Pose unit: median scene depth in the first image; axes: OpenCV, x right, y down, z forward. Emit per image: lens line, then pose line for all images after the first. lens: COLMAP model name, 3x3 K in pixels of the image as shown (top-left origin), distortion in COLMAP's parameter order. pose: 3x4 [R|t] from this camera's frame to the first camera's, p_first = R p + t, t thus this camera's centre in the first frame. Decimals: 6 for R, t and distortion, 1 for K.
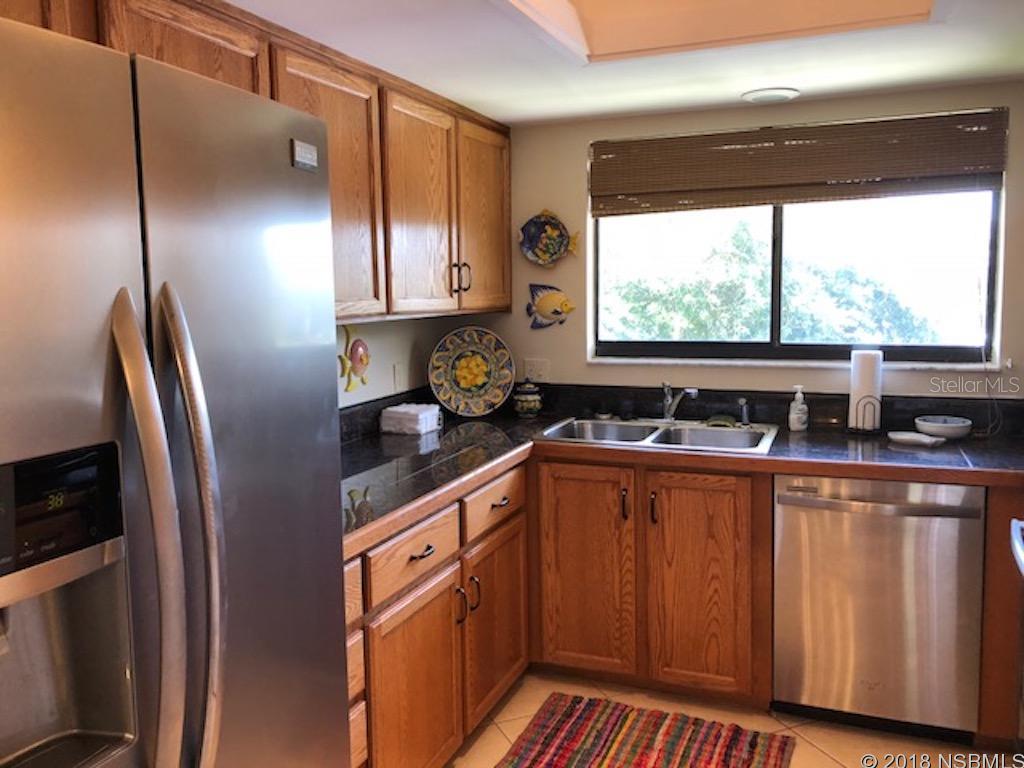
lens RADIAL K [[839.1, 0, 510.9], [0, 839.1, 379.9], [0, 0, 1]] dist [0.025848, -0.036963]
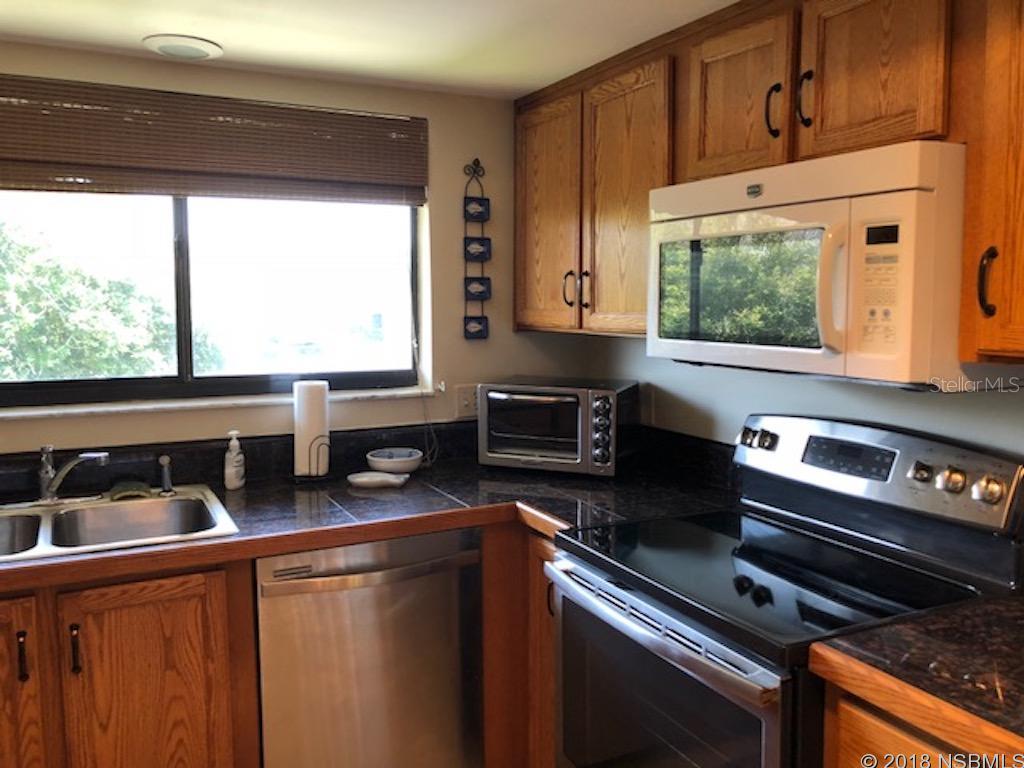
lens RADIAL K [[839.1, 0, 509.3], [0, 839.1, 375.6], [0, 0, 1]] dist [0.025848, -0.036963]
pose [[0.654485, -0.055178, 0.754058, -0.079452], [0.071793, 0.997362, 0.010668, -0.035617], [-0.752658, 0.047154, 0.656721, 0.304528]]
